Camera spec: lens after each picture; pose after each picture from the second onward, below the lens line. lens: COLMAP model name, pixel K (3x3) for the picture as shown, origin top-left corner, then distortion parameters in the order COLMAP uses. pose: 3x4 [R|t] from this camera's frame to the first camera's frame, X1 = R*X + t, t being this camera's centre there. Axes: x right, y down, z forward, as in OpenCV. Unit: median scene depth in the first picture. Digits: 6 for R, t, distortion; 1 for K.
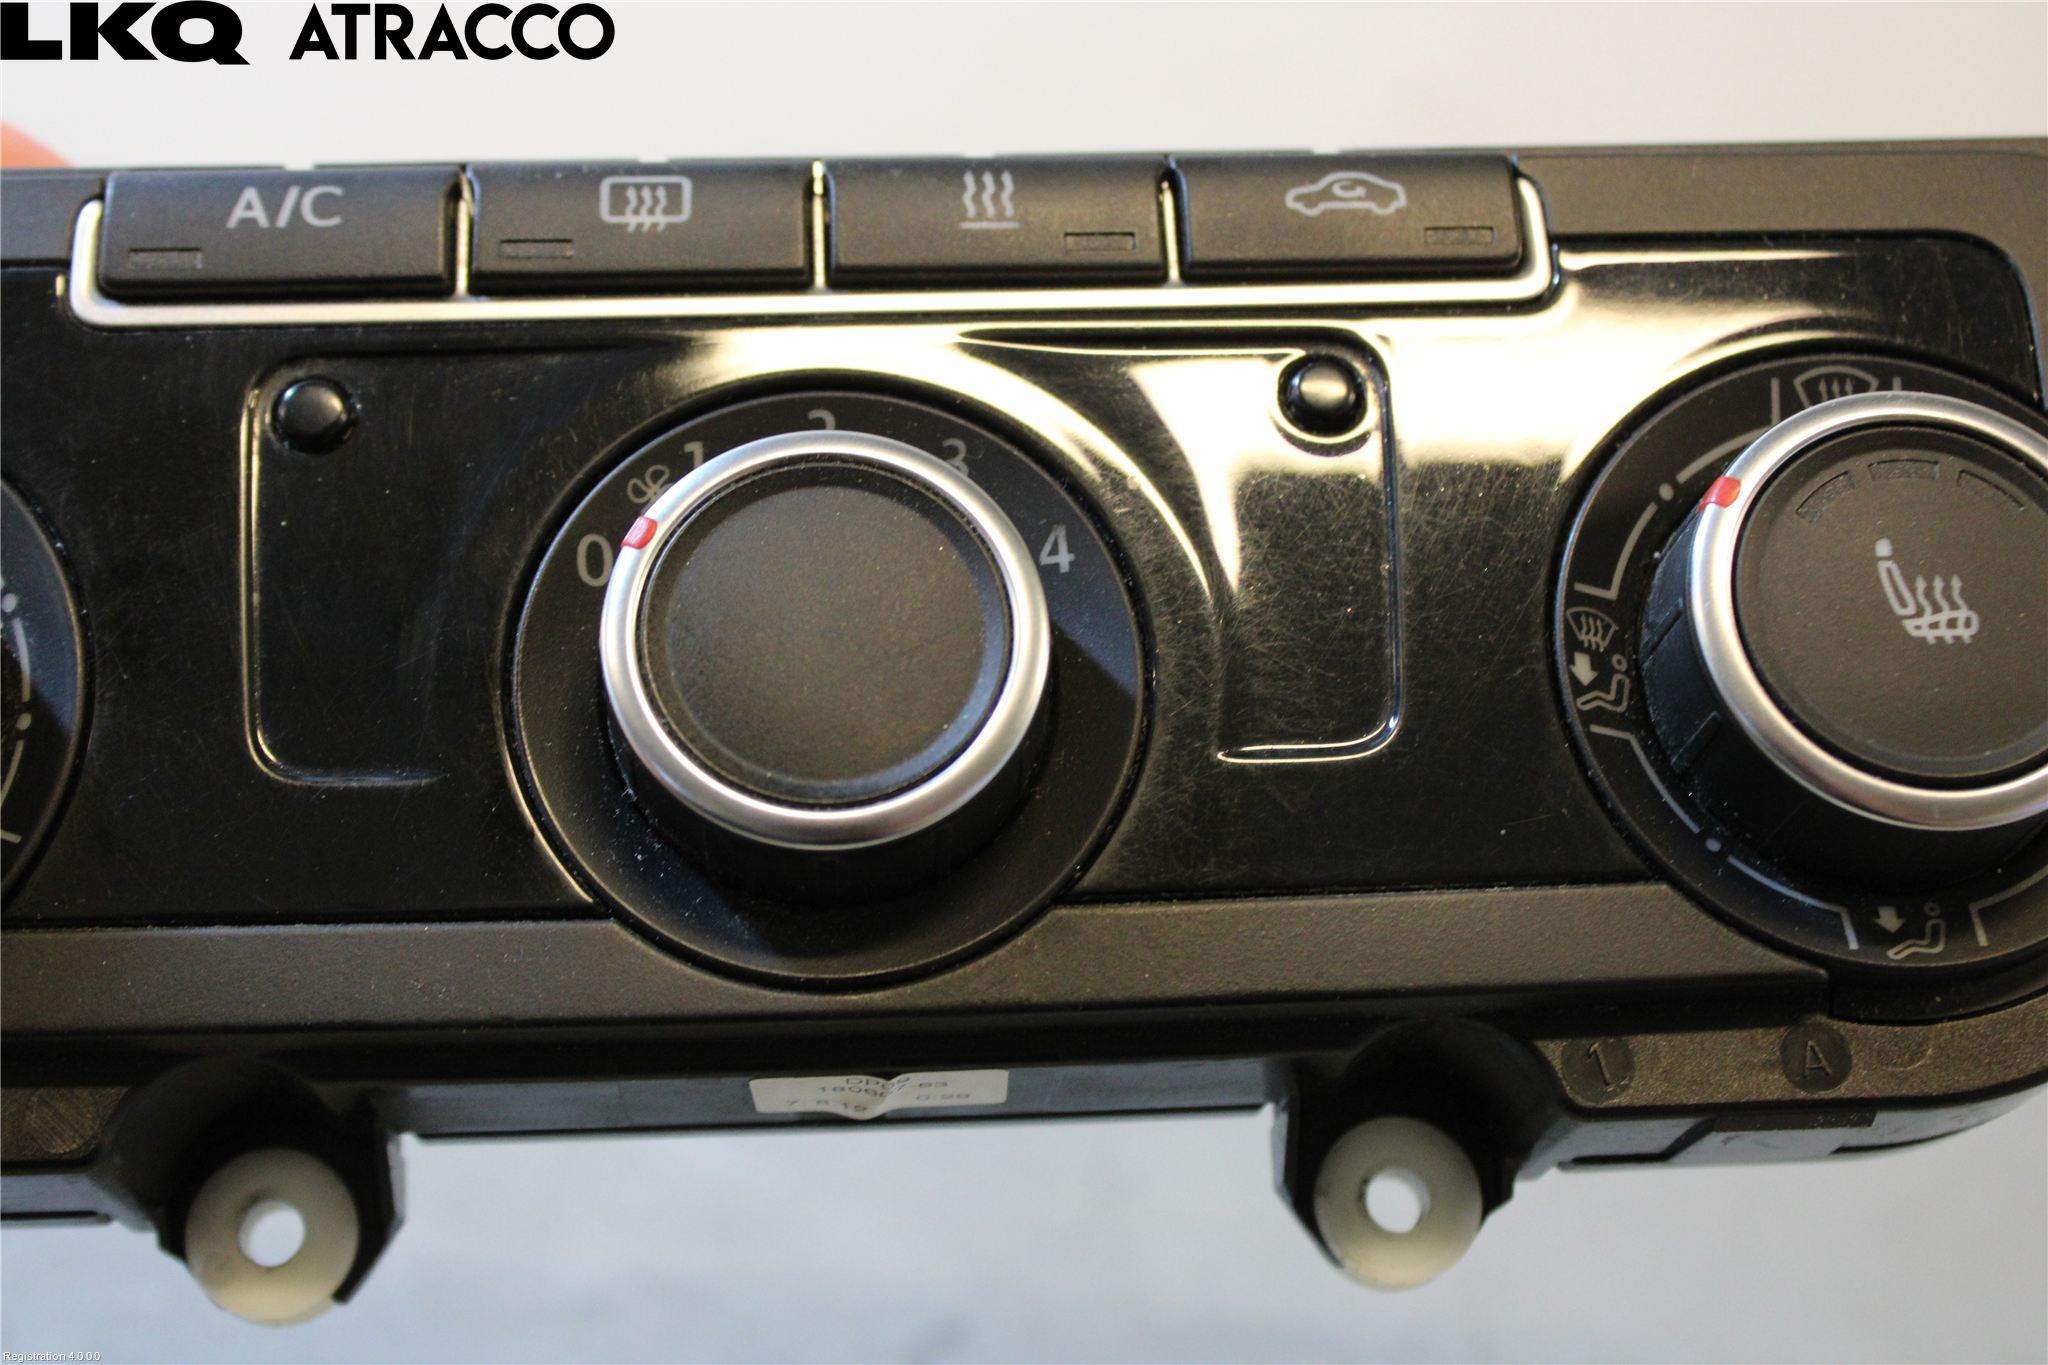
lens RADIAL K [[3060.6, 0, 1025.3], [0, 3060.6, 684.7], [0, 0, 1]] dist [-0.044351, 0.000000]
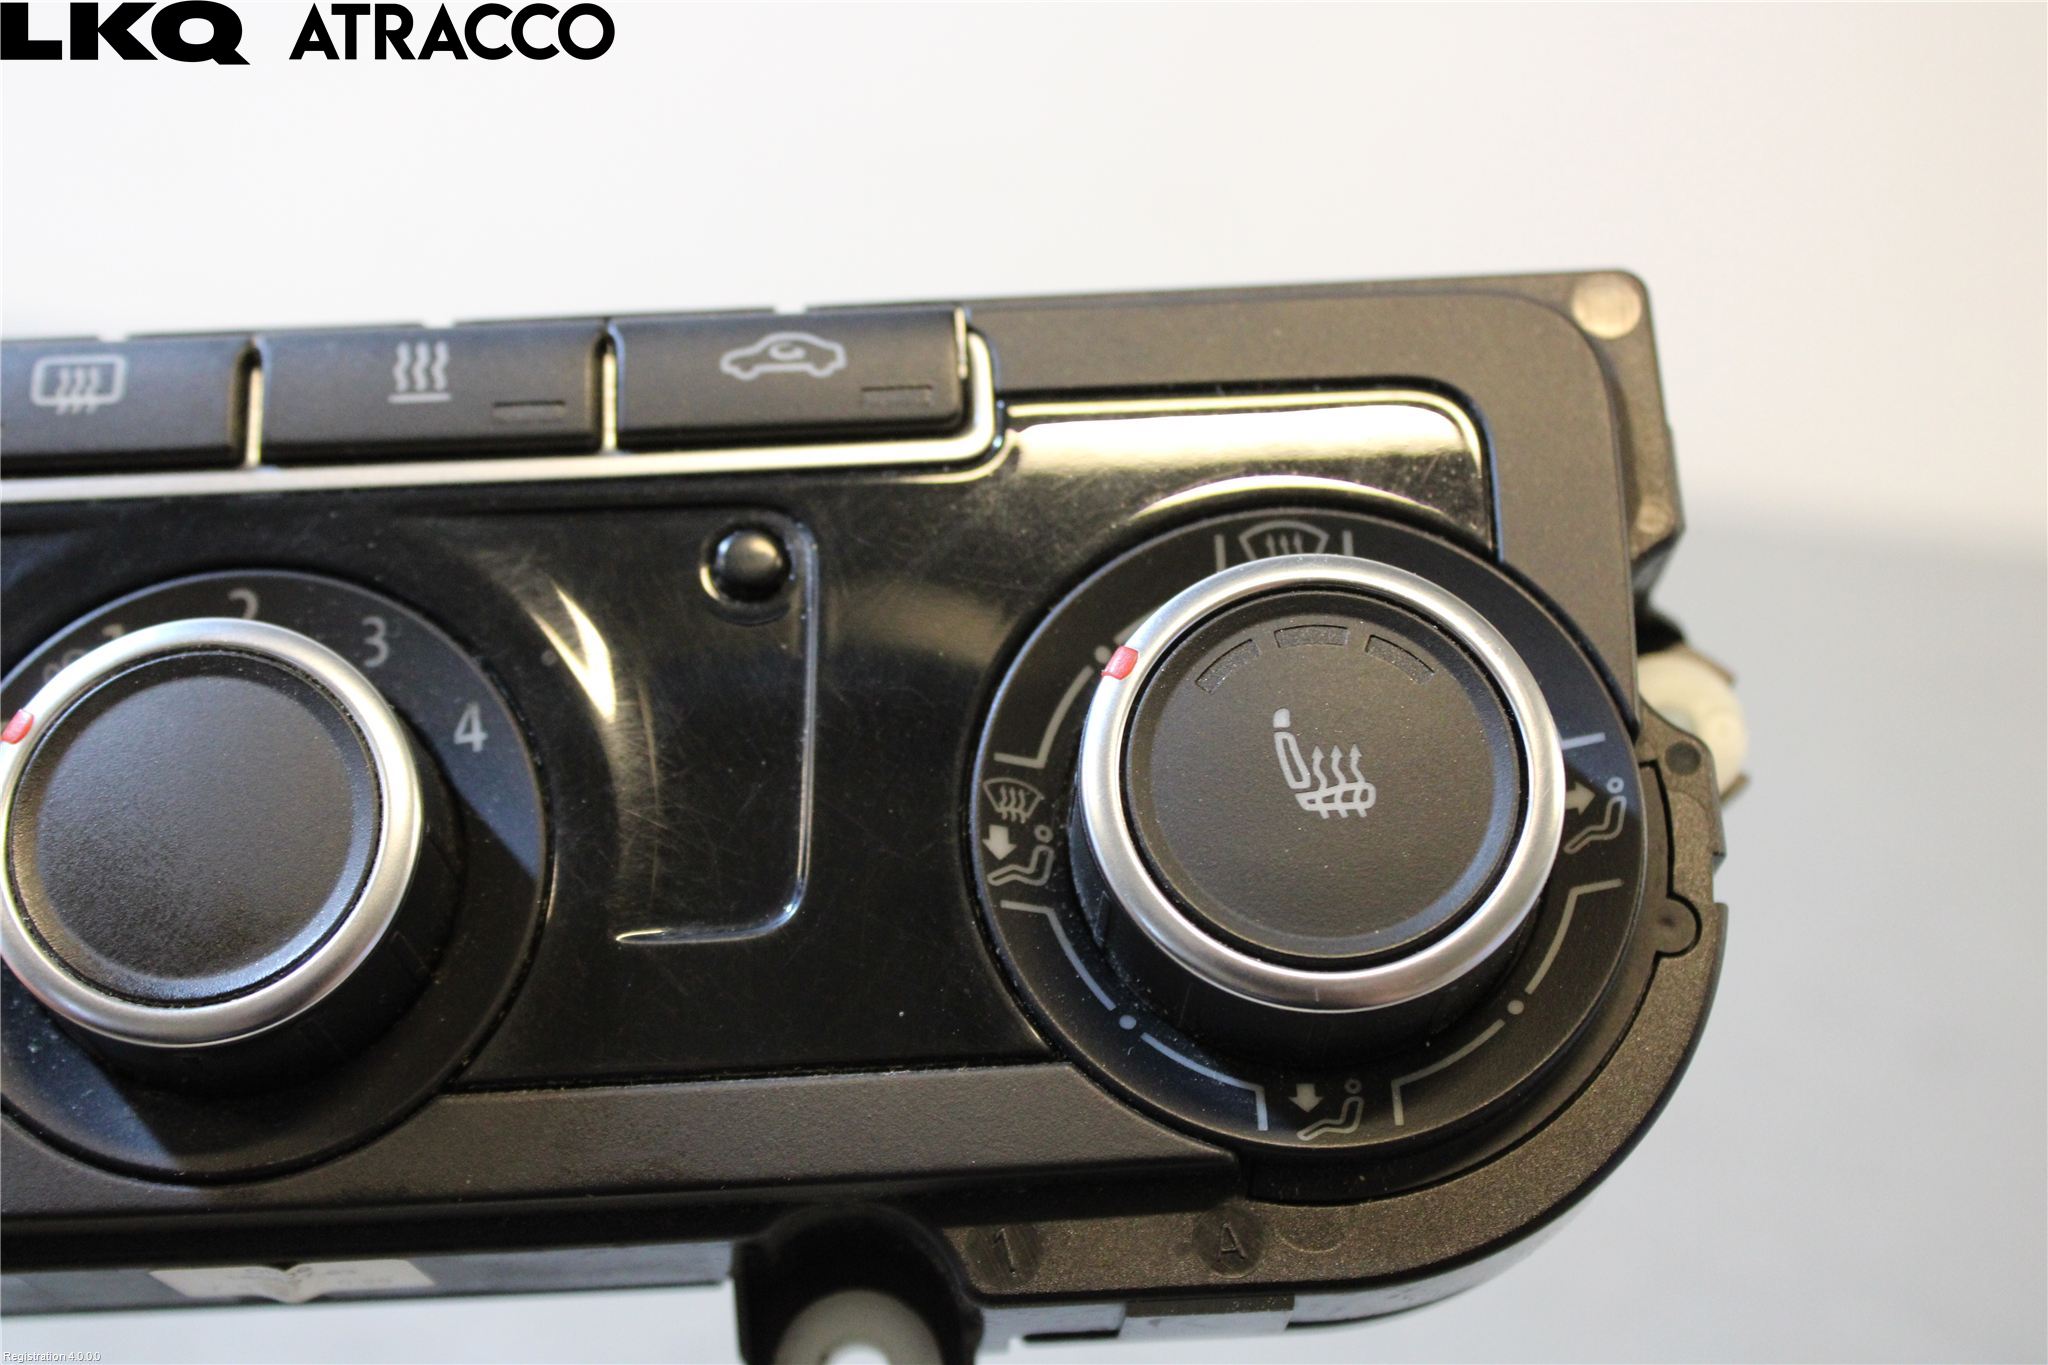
lens RADIAL K [[3060.6, 0, 1024.1], [0, 3060.6, 686.5], [0, 0, 1]] dist [-0.044351, 0.000000]
pose [[0.998616, -0.016666, -0.049878, 0.241529], [0.016380, 0.999847, -0.006150, -0.049093], [0.049973, 0.005324, 0.998736, 0.020619]]
